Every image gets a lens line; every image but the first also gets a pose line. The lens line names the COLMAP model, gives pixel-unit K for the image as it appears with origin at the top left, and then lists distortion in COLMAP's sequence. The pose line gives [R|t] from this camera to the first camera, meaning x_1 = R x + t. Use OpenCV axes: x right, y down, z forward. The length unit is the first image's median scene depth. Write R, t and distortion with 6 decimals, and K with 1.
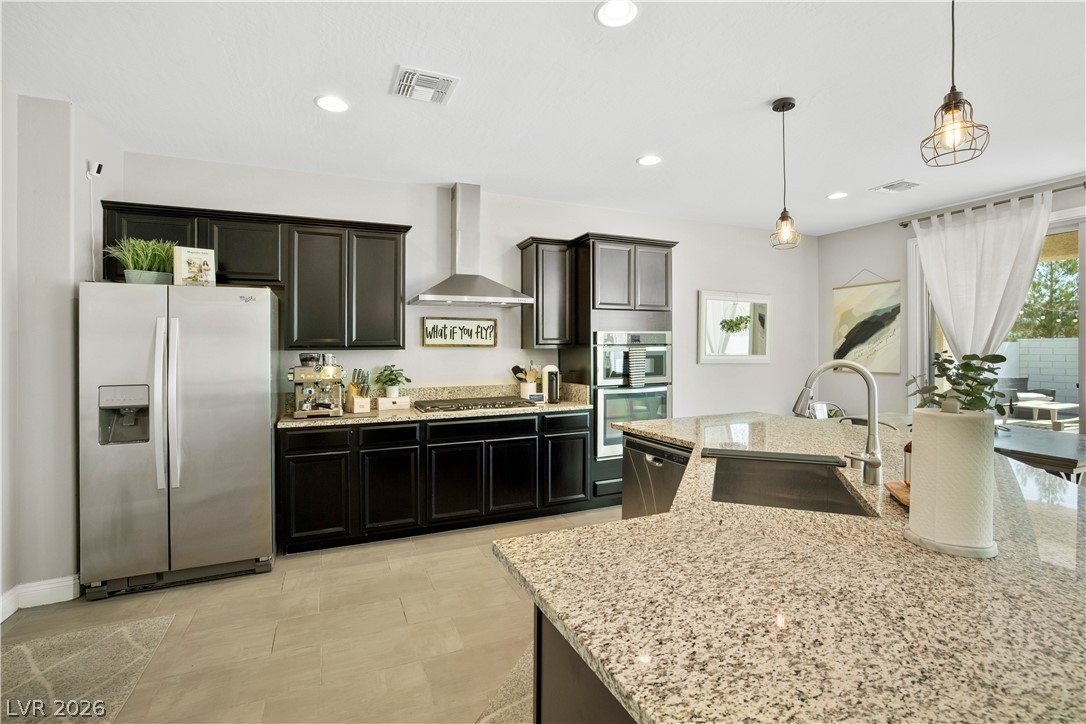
lens RADIAL K [[487.6, 0, 538.9], [0, 487.6, 353.8], [0, 0, 1]] dist [-0.025483, 0.002058]
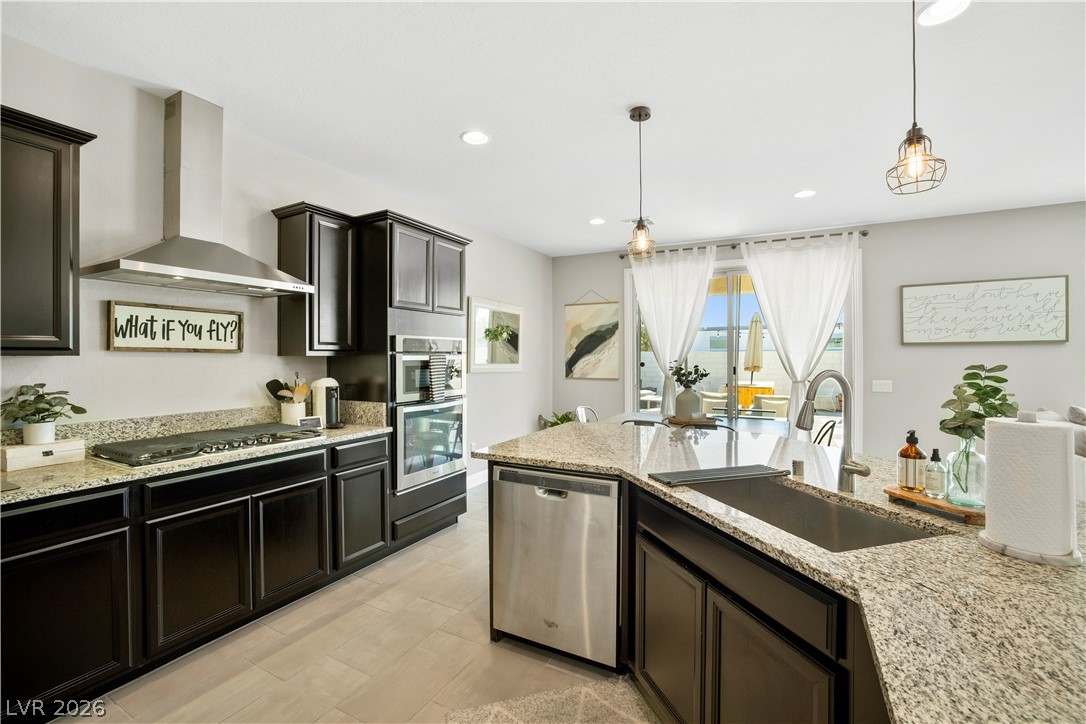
lens RADIAL K [[466.9, 0, 537.4], [0, 466.9, 361.7], [0, 0, 1]] dist [-0.028433, 0.005024]
pose [[0.789714, 0.000721, 0.613475, -0.168706], [-0.000819, 1.000000, -0.000120, -0.002005], [-0.613474, -0.000408, 0.789714, 0.249067]]
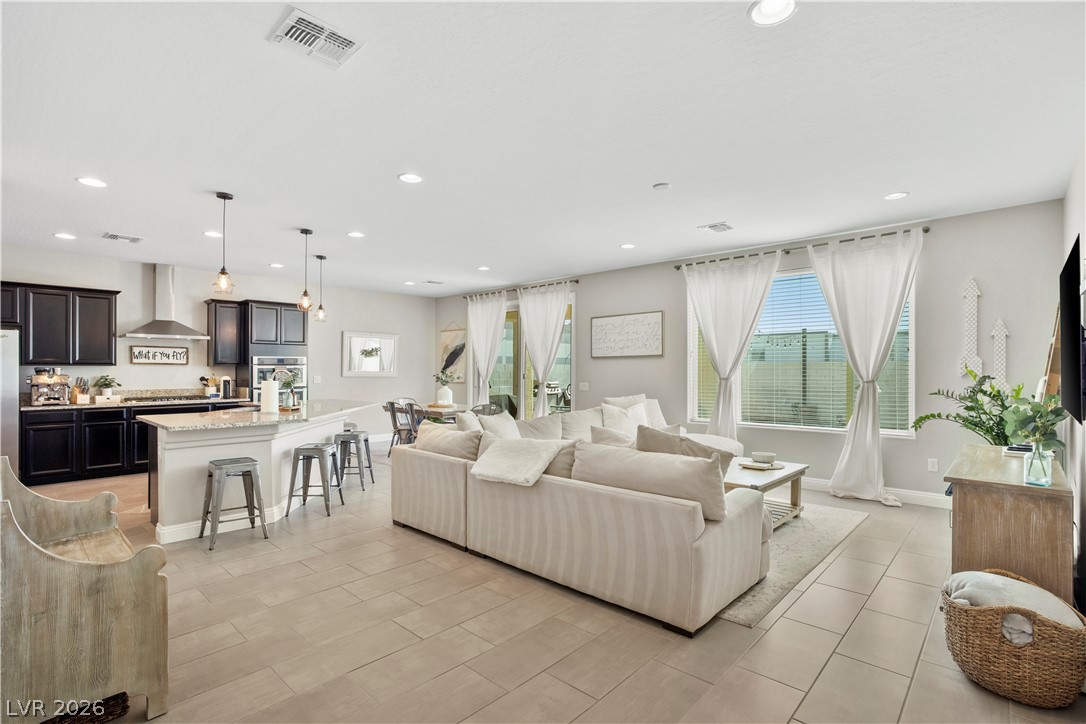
lens RADIAL K [[509.7, 0, 544.4], [0, 509.7, 377.4], [0, 0, 1]] dist [-0.015694, 0.004460]
pose [[0.920716, 0.000613, 0.390234, 0.368715], [-0.002916, 0.999982, 0.005308, 0.016632], [-0.390223, -0.006025, 0.920701, -1.071765]]
